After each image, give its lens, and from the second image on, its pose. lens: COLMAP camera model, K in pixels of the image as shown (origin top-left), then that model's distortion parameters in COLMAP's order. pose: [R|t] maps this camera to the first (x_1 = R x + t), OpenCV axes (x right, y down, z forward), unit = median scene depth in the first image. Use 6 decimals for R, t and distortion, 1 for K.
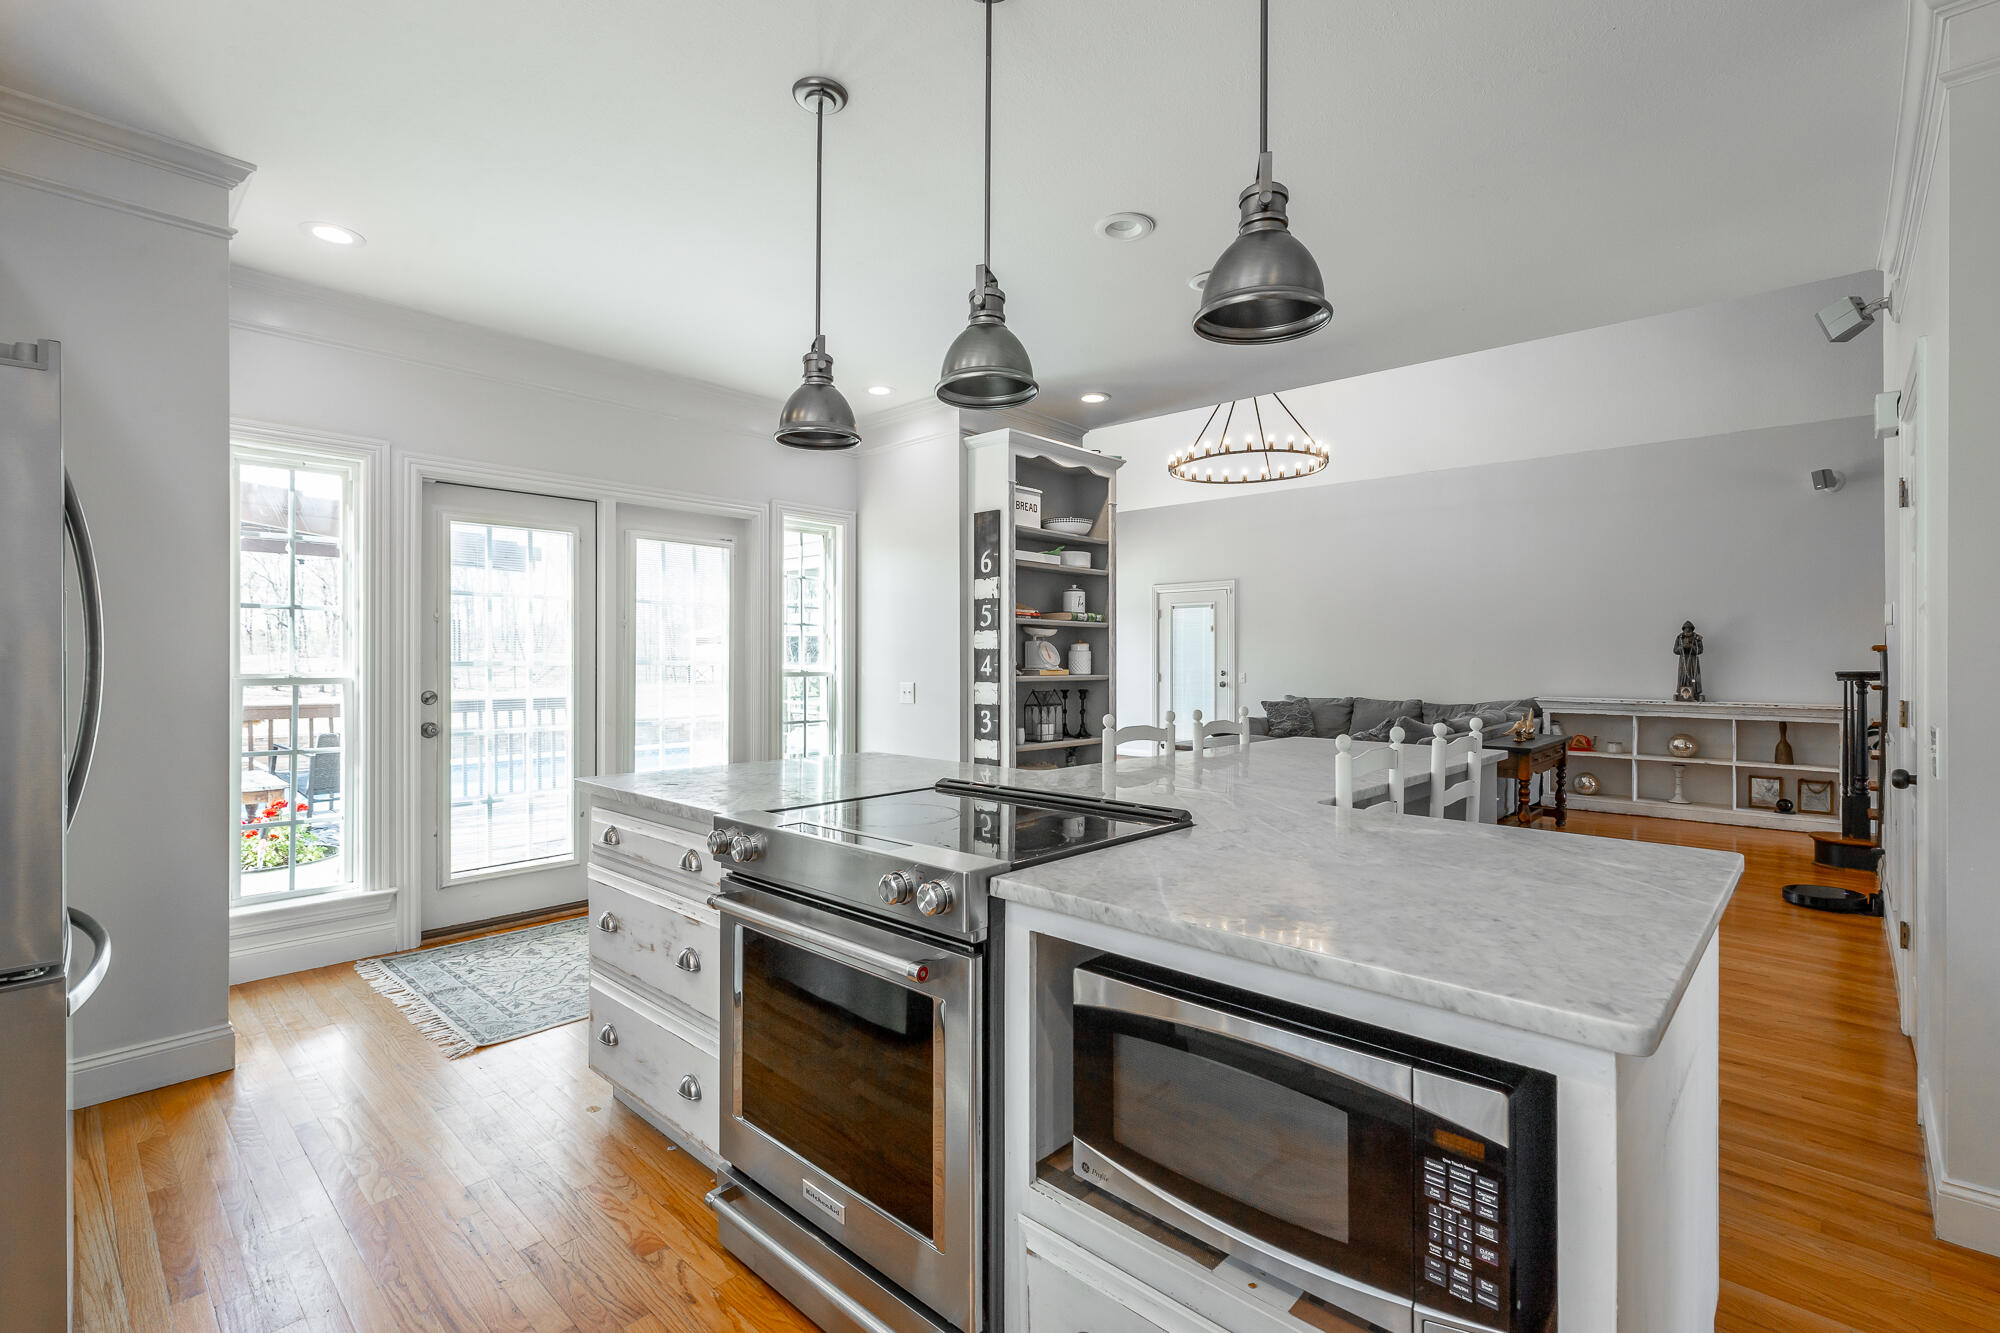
lens RADIAL K [[892.0, 0, 997.3], [0, 892.0, 660.2], [0, 0, 1]] dist [0.004126, 0.000643]
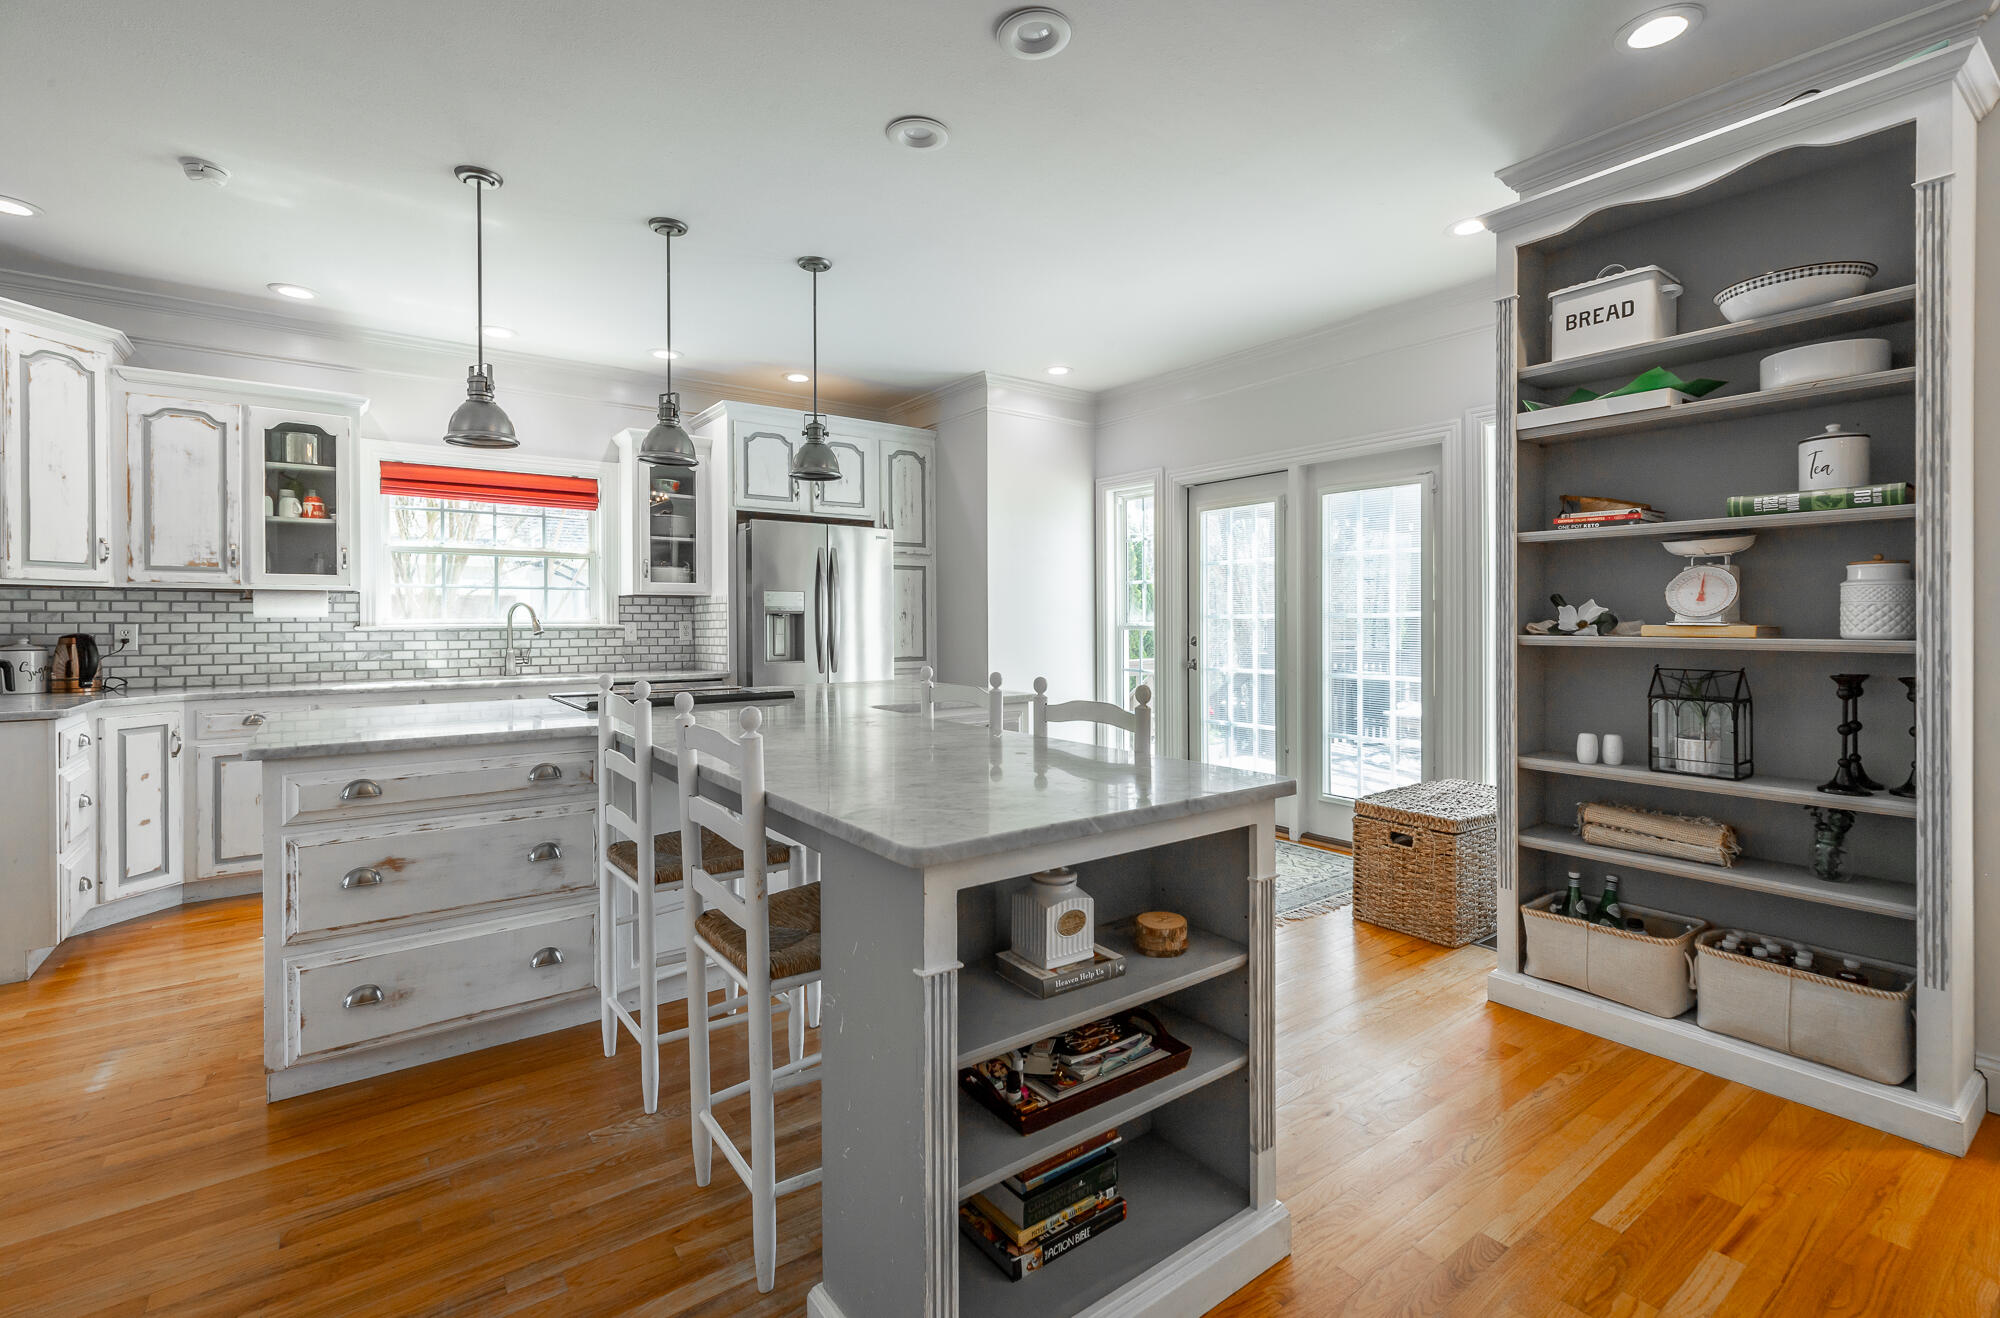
lens RADIAL K [[897.2, 0, 985.0], [0, 897.2, 615.4], [0, 0, 1]] dist [0.004571, 0.000302]
pose [[-0.197373, -0.007493, -0.980300, 0.642348], [0.000429, 0.999970, -0.007730, 0.009606], [0.980328, -0.001946, -0.197364, 0.766478]]
